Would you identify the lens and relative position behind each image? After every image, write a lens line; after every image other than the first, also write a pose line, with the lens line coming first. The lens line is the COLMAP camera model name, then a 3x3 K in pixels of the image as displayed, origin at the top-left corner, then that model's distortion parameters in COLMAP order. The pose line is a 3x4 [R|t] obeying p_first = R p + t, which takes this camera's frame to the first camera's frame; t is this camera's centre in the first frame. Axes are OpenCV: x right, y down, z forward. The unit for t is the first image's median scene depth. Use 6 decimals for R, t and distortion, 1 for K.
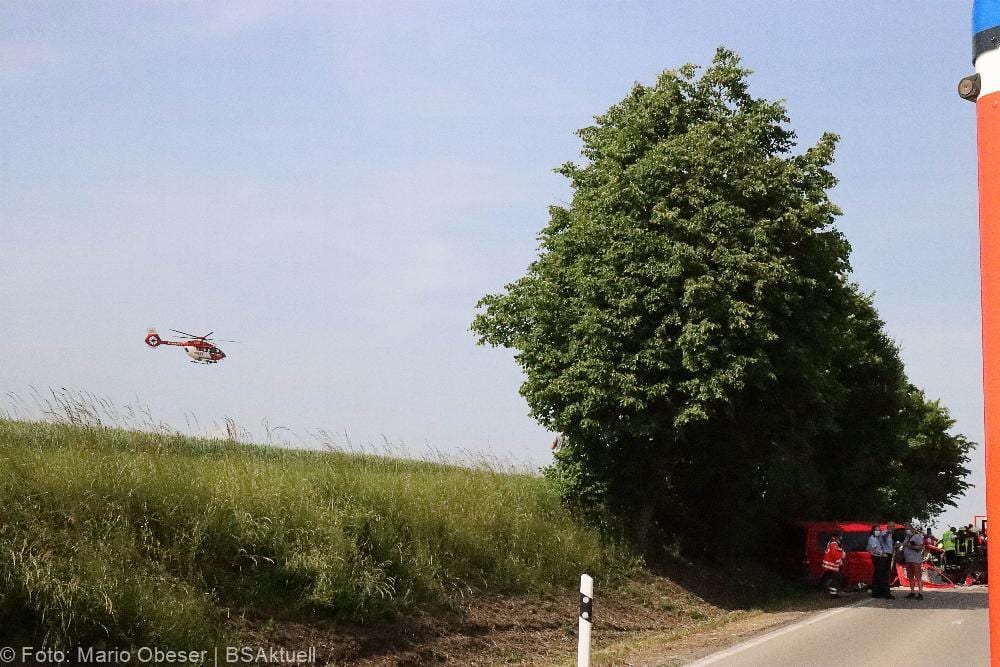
lens RADIAL K [[1278.0, 0, 500.0], [0, 1278.0, 333.5], [0, 0, 1]] dist [-0.012038, 0.001629]
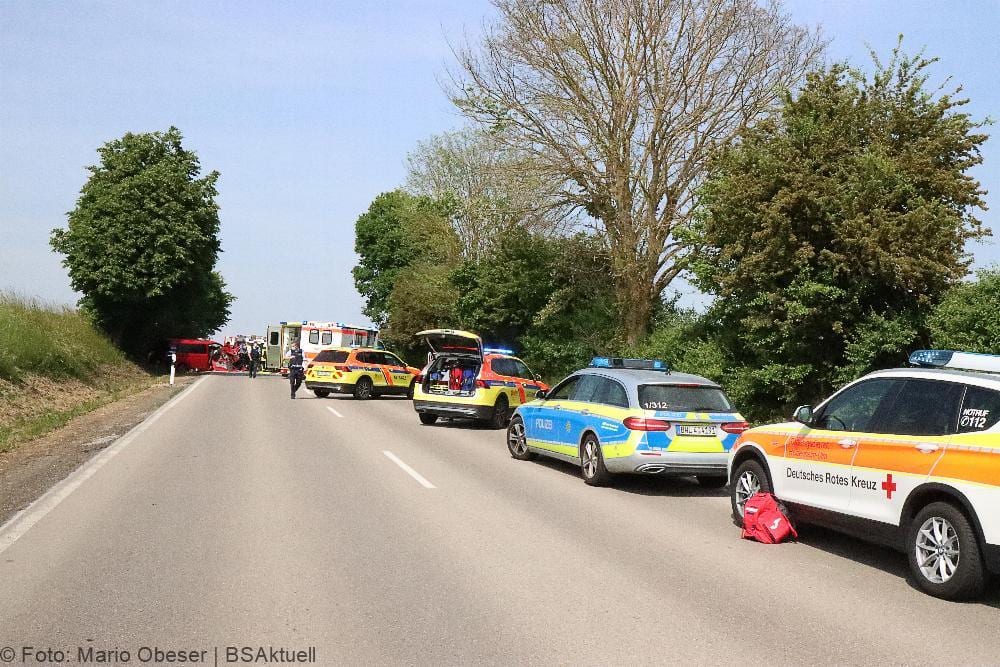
lens RADIAL K [[888.9, 0, 500.0], [0, 888.9, 333.5], [0, 0, 1]] dist [-0.017198, 0.000453]
pose [[0.781187, 0.042666, 0.622837, -0.357550], [-0.129499, 0.987037, 0.094808, -0.096251], [-0.610718, -0.154719, 0.776586, -0.653113]]
